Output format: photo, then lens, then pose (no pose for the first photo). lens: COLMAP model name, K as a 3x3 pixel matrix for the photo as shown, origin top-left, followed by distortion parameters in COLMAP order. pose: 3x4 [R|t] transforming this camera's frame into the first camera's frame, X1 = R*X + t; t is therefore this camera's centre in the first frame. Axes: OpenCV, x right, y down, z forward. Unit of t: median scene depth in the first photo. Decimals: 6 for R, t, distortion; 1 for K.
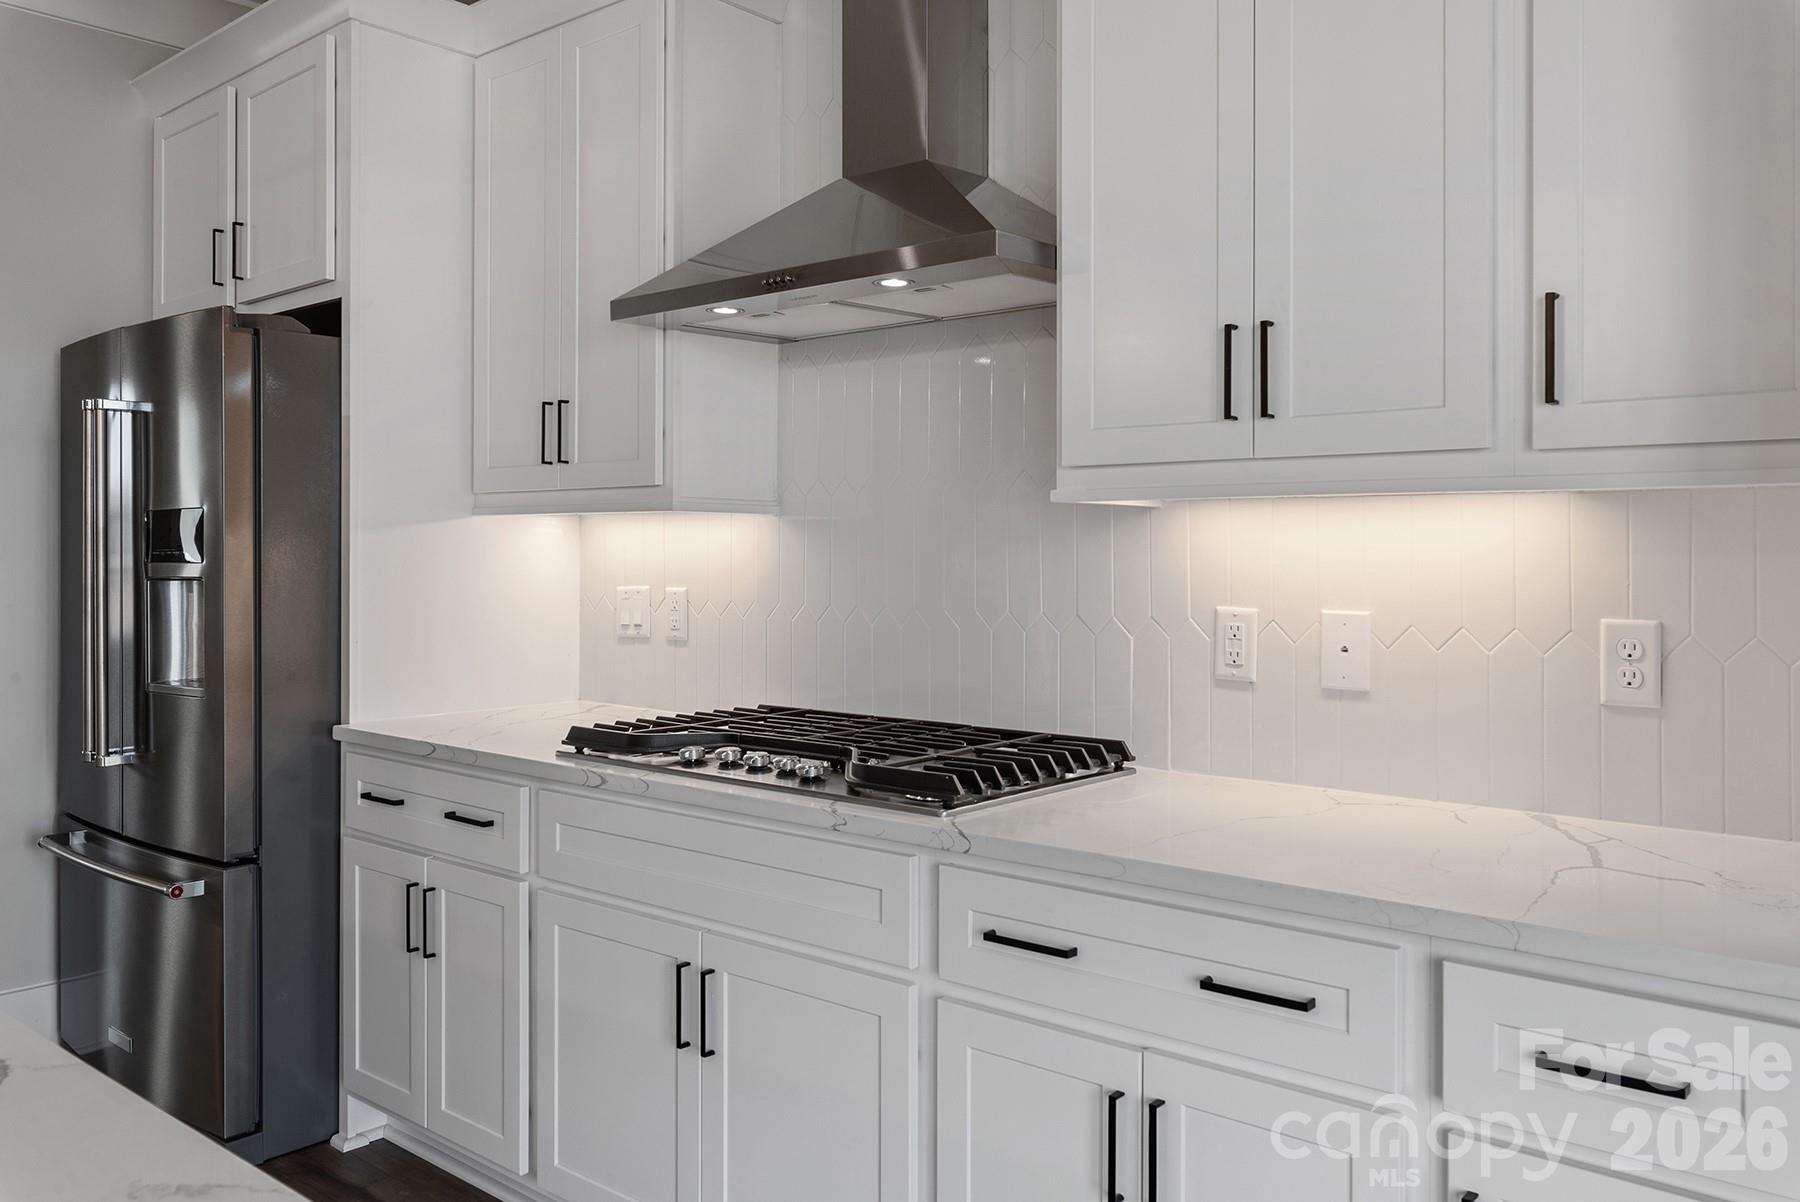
lens RADIAL K [[1406.0, 0, 901.7], [0, 1406.0, 586.3], [0, 0, 1]] dist [-0.008451, -0.001882]
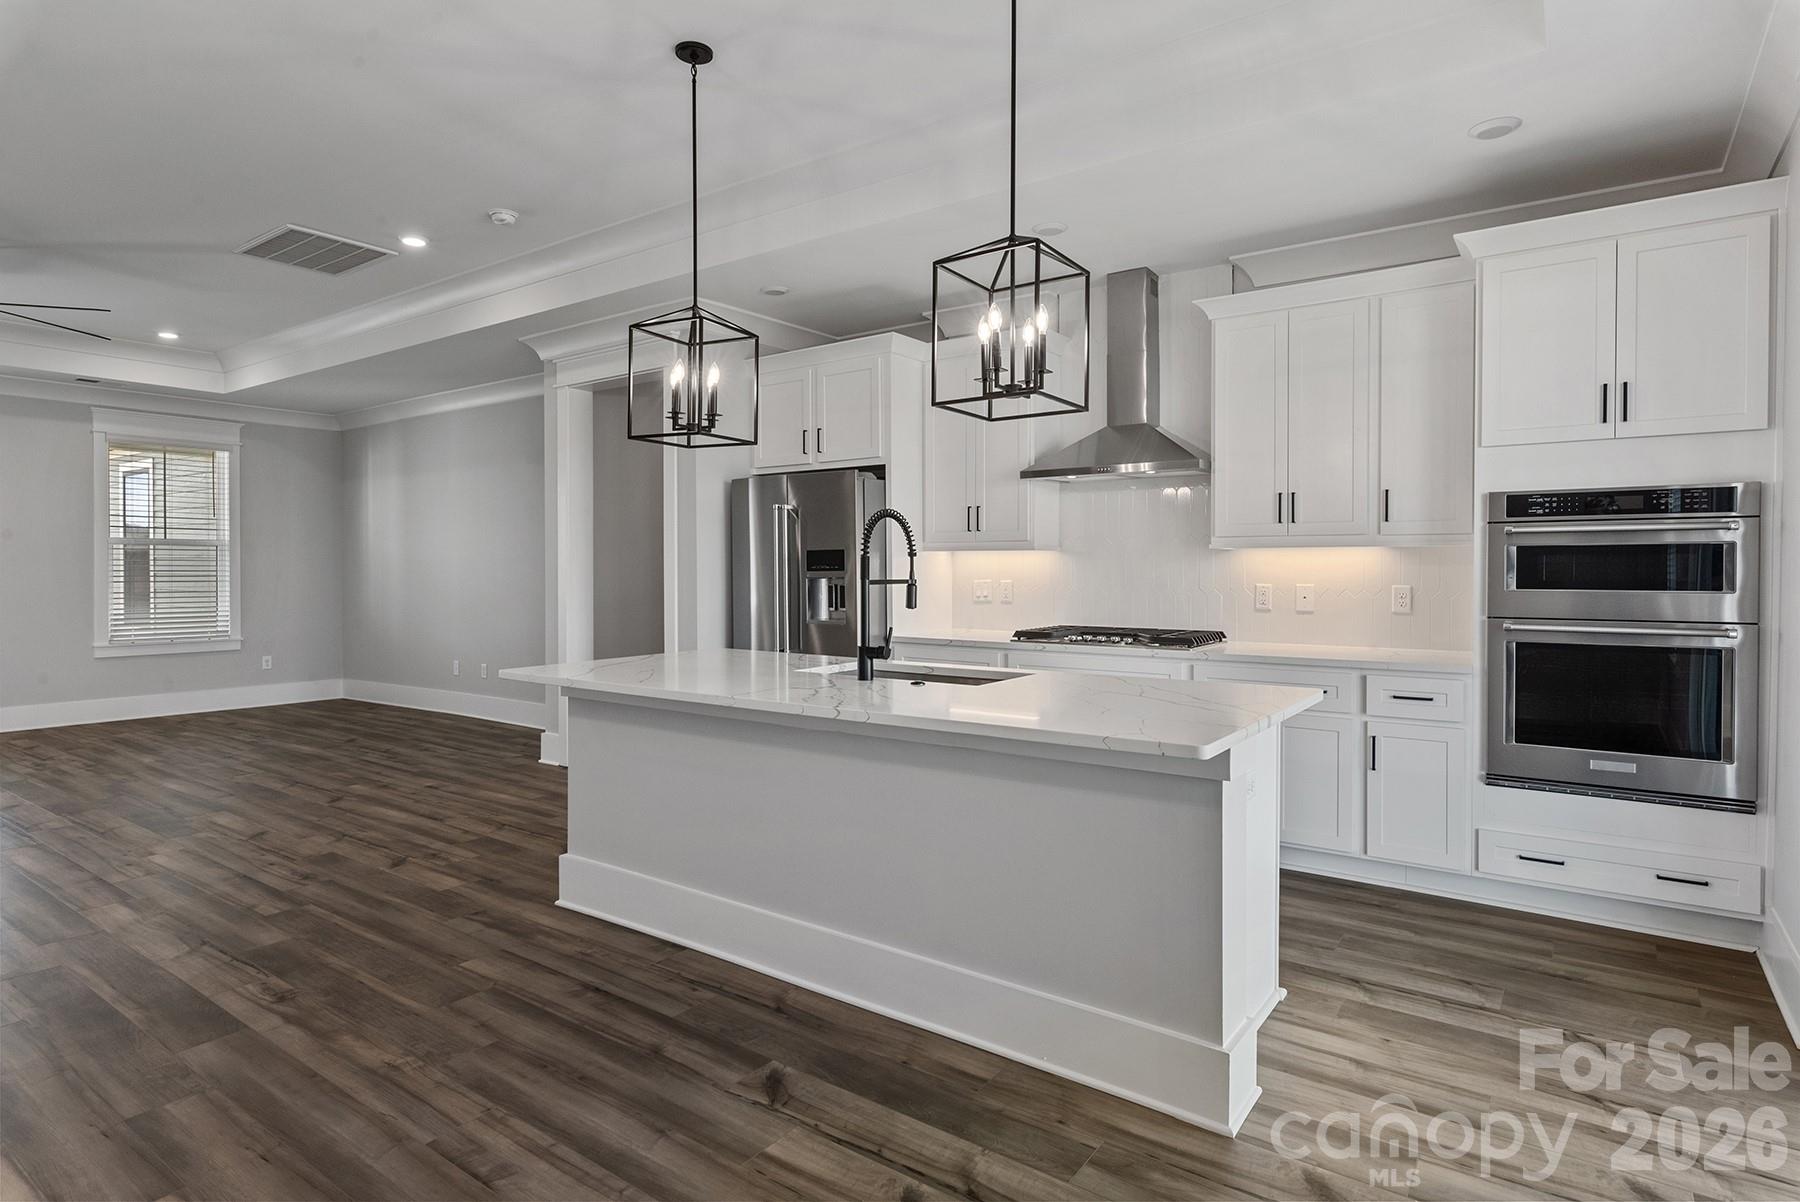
lens RADIAL K [[961.8, 0, 897.0], [0, 961.8, 601.7], [0, 0, 1]] dist [0.003191, 0.000180]
pose [[0.996205, -0.006447, 0.086803, -0.628096], [0.005430, 0.999914, 0.011949, 0.021286], [-0.086872, -0.011432, 0.996154, -0.837882]]
